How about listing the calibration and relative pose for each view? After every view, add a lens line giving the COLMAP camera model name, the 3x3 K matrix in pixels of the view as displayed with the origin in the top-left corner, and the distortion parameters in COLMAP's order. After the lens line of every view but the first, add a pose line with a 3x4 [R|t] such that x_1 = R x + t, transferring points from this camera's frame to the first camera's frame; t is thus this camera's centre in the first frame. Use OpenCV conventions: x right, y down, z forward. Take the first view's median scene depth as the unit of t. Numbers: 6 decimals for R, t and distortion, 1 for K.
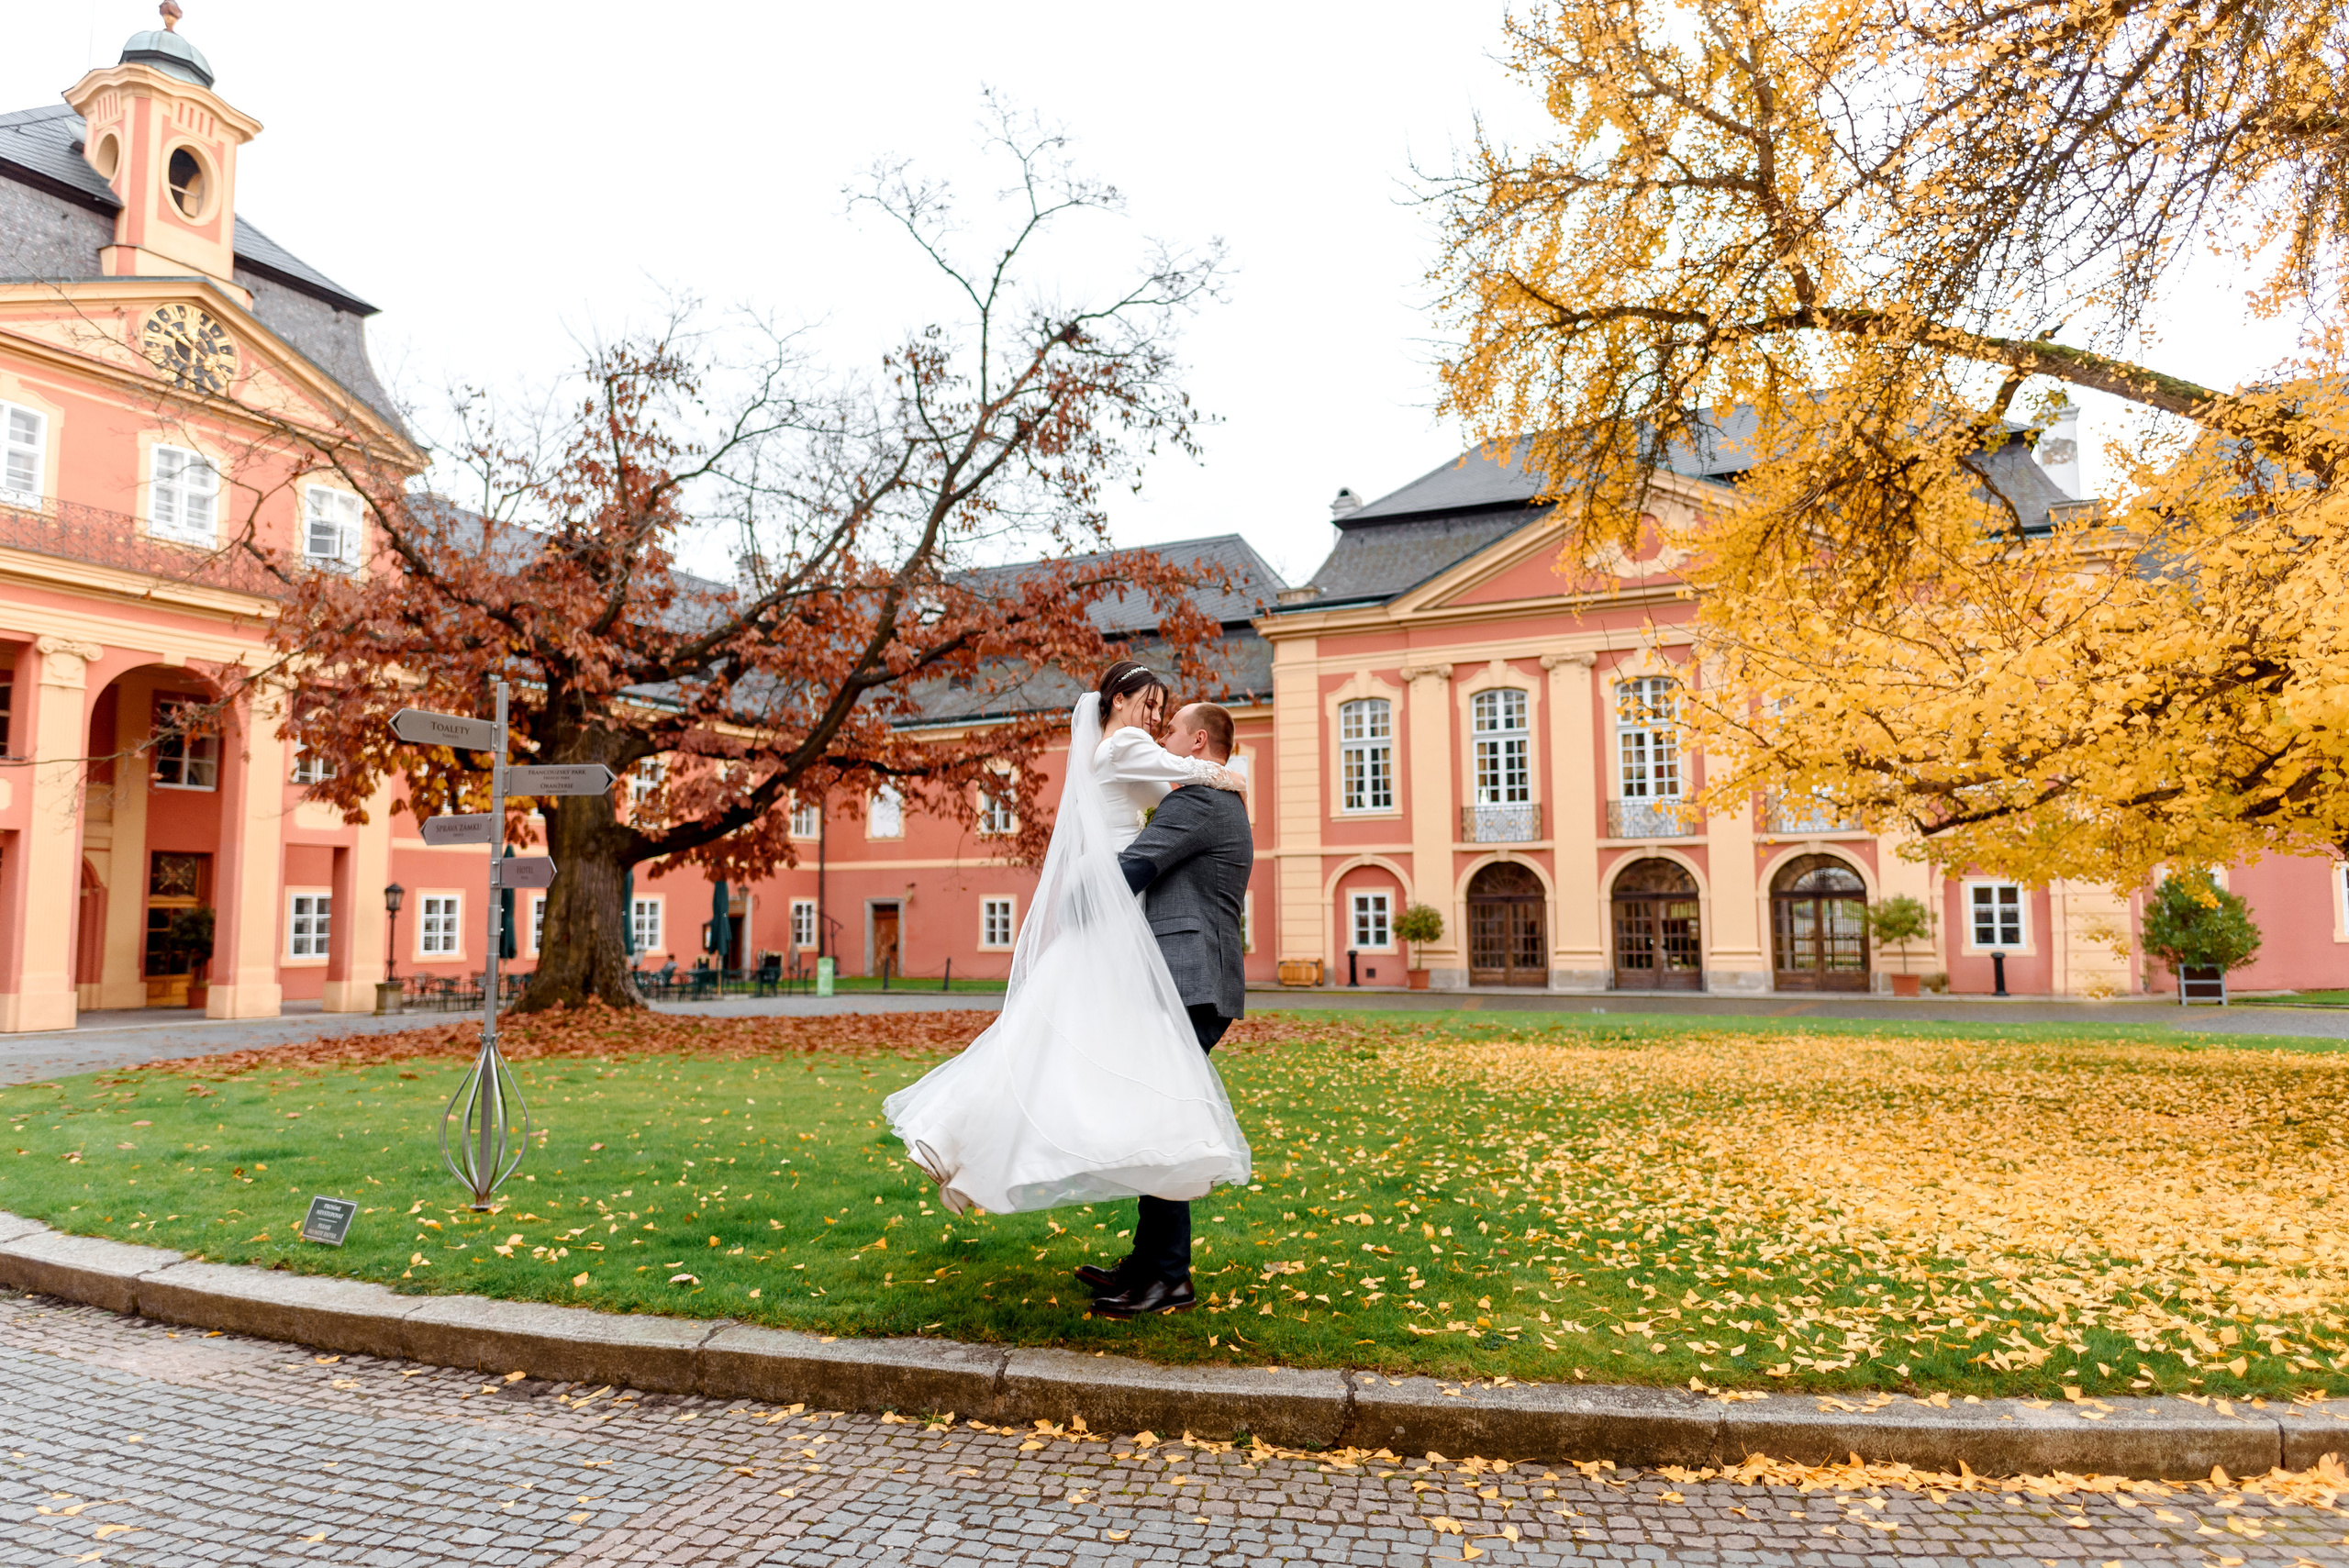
lens RADIAL K [[1437.3, 0, 1174.5], [0, 1437.3, 784.0], [0, 0, 1]] dist [-0.004444, -0.000822]
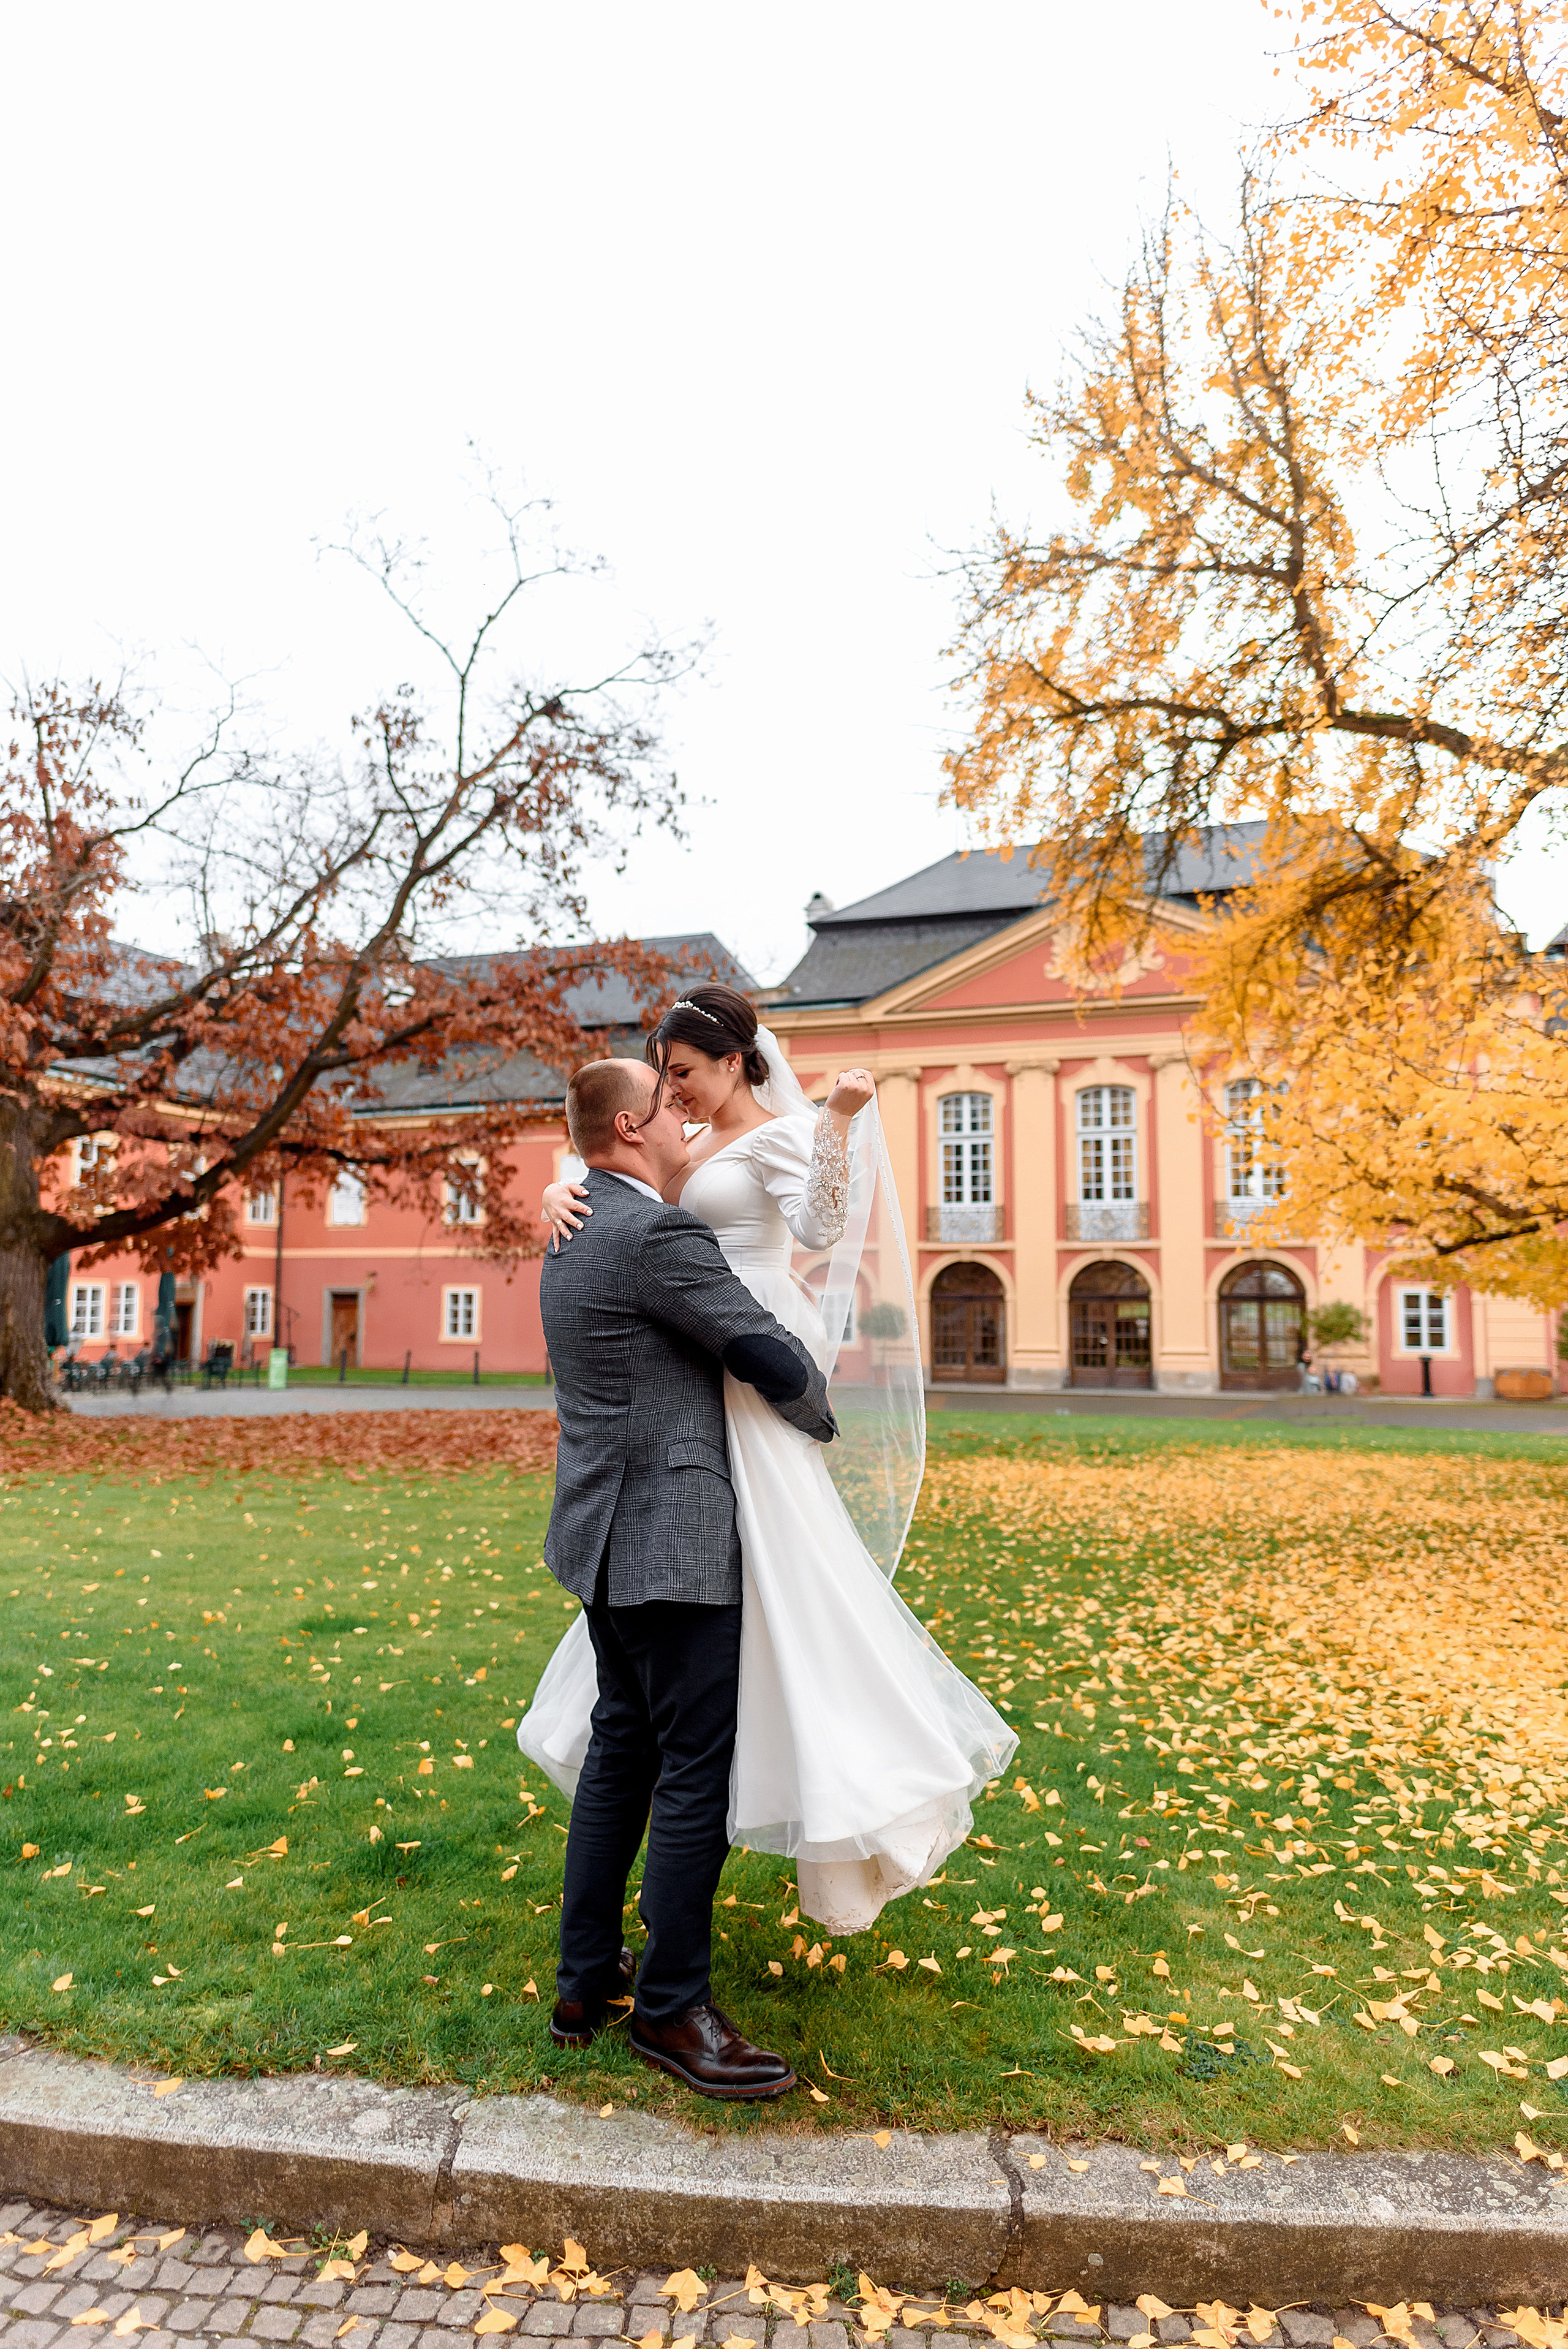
lens RADIAL K [[1383.9, 0, 794.7], [0, 1383.9, 1169.1], [0, 0, 1]] dist [-0.006341, 0.001089]
pose [[0.993443, 0.023805, 0.111818, -0.008111], [-0.023111, 0.999705, -0.007497, -0.002750], [-0.111964, 0.004864, 0.993700, 0.065216]]
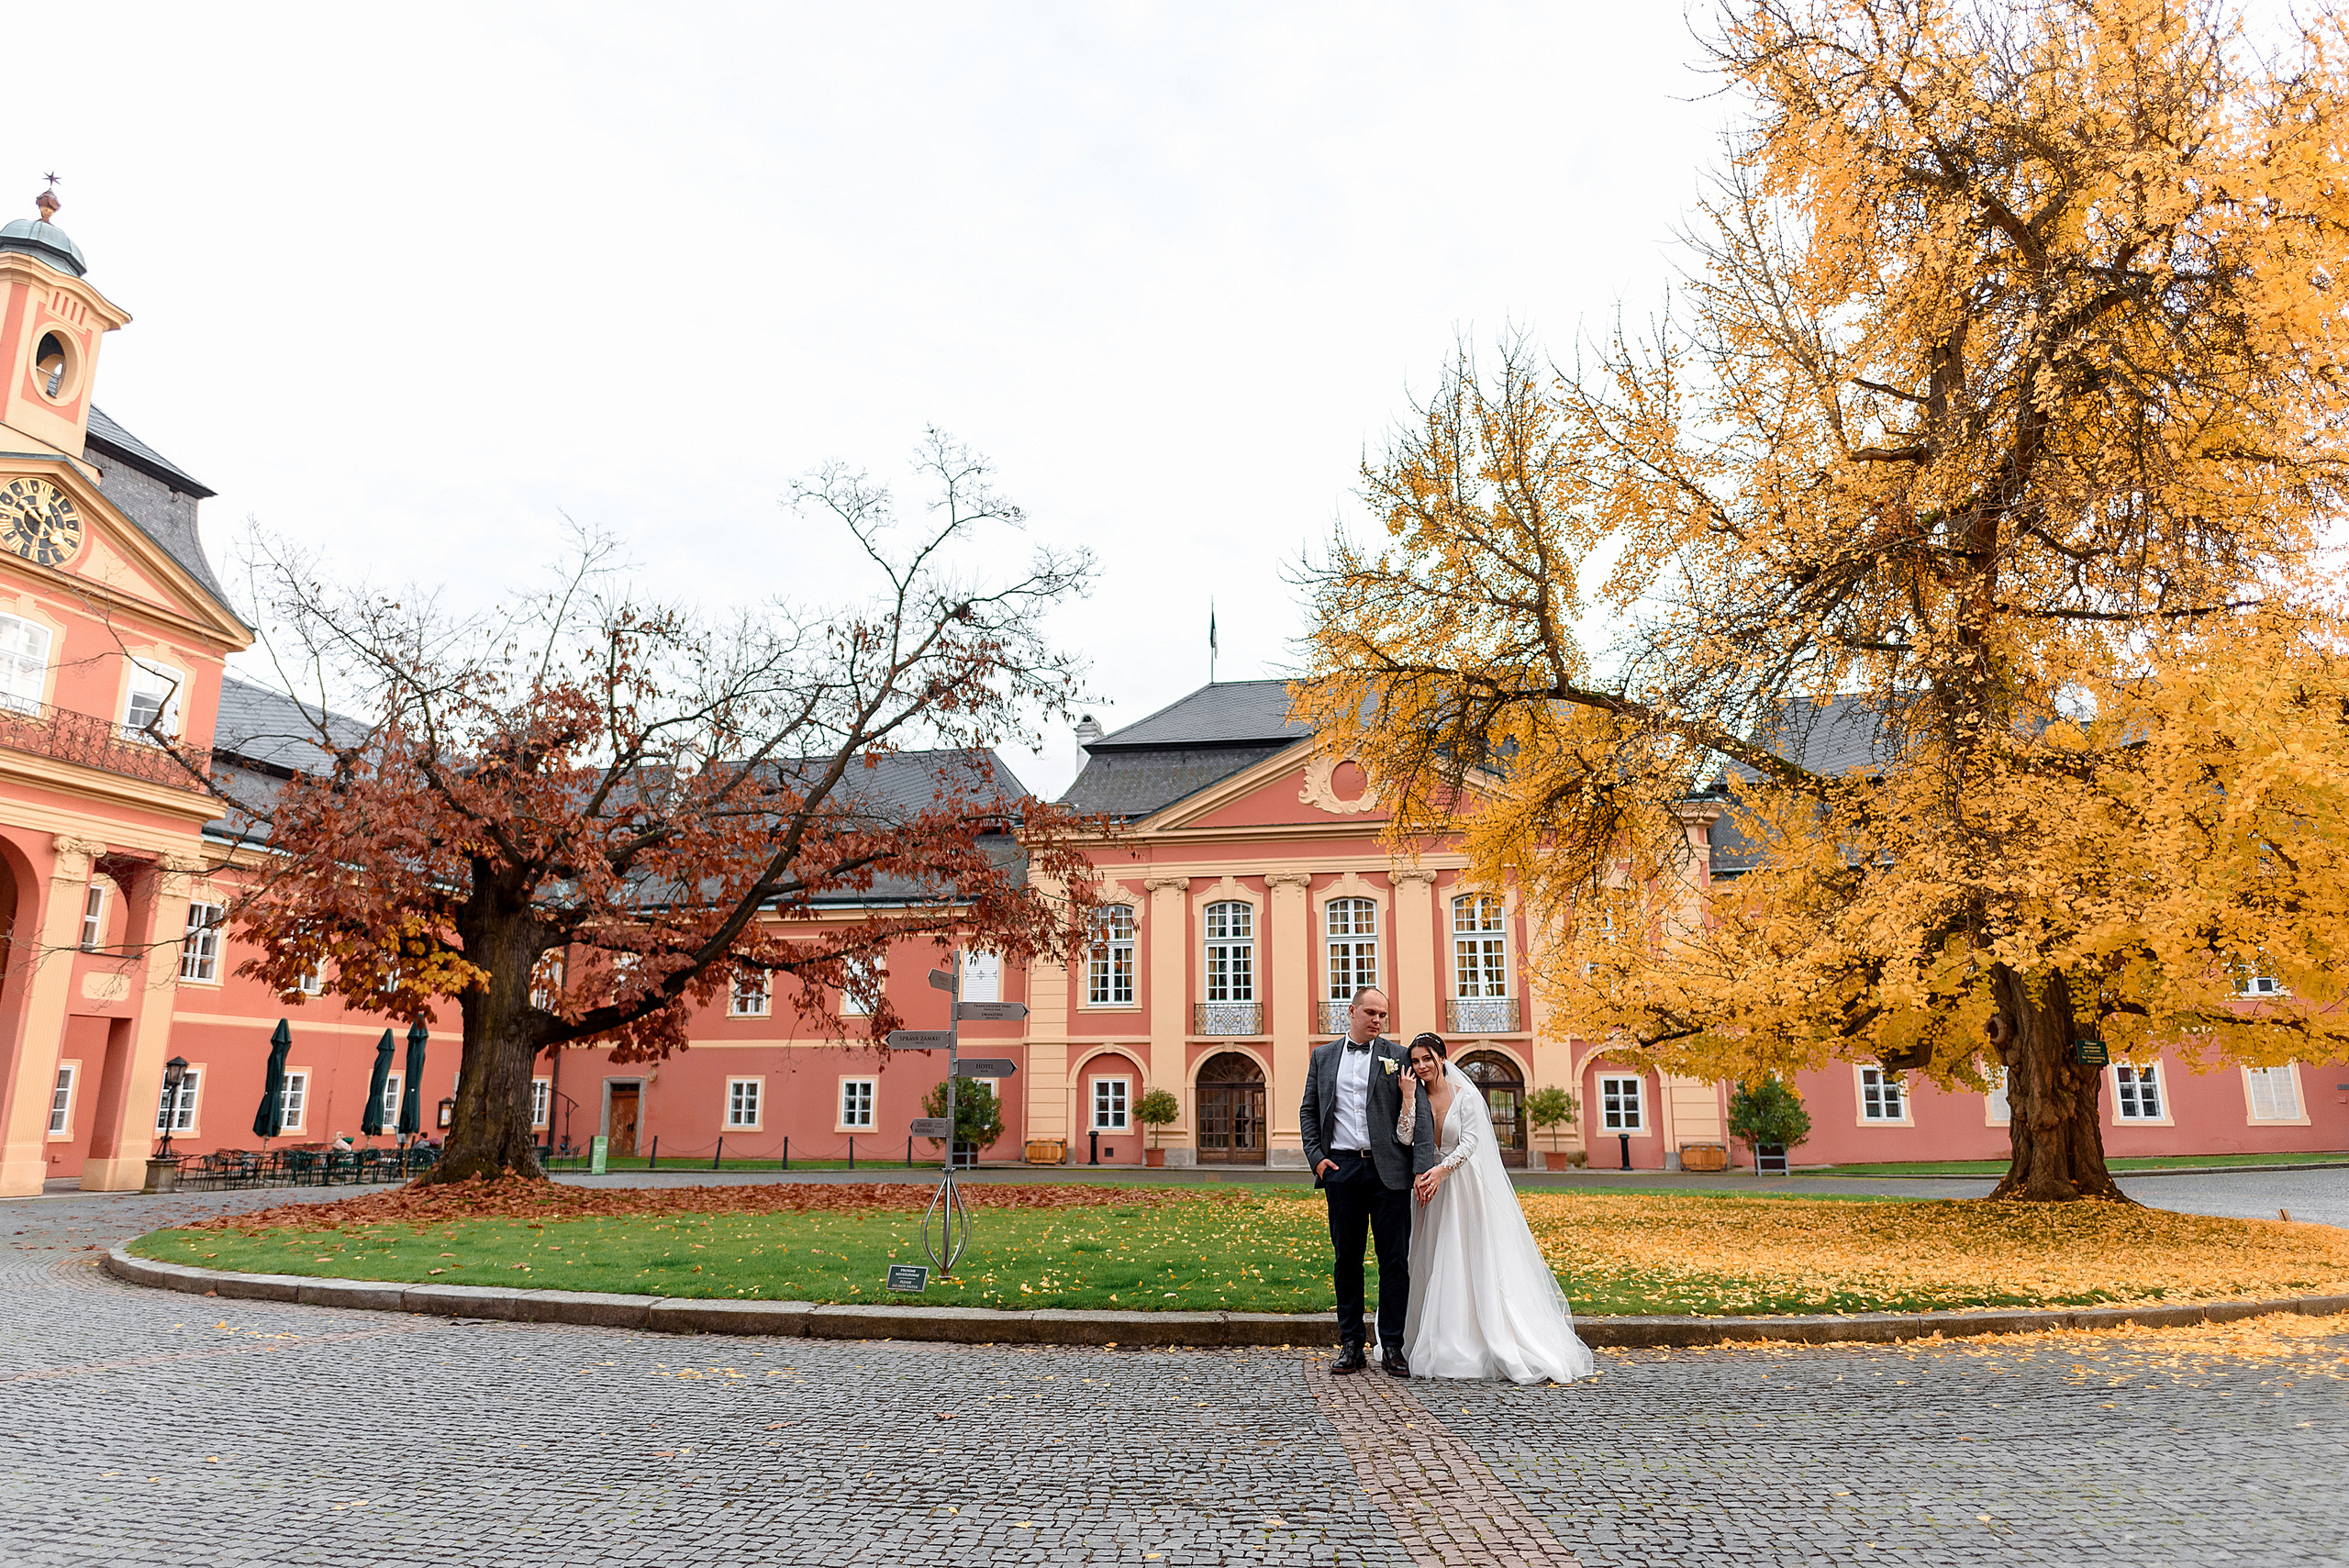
lens RADIAL K [[1384.1, 0, 1179.3], [0, 1384.1, 791.4], [0, 0, 1]] dist [-0.006341, 0.001089]
pose [[0.970835, 0.060410, 0.232011, -0.154353], [-0.030370, 0.990927, -0.130928, -0.013070], [-0.237815, 0.120063, 0.963861, -0.157464]]
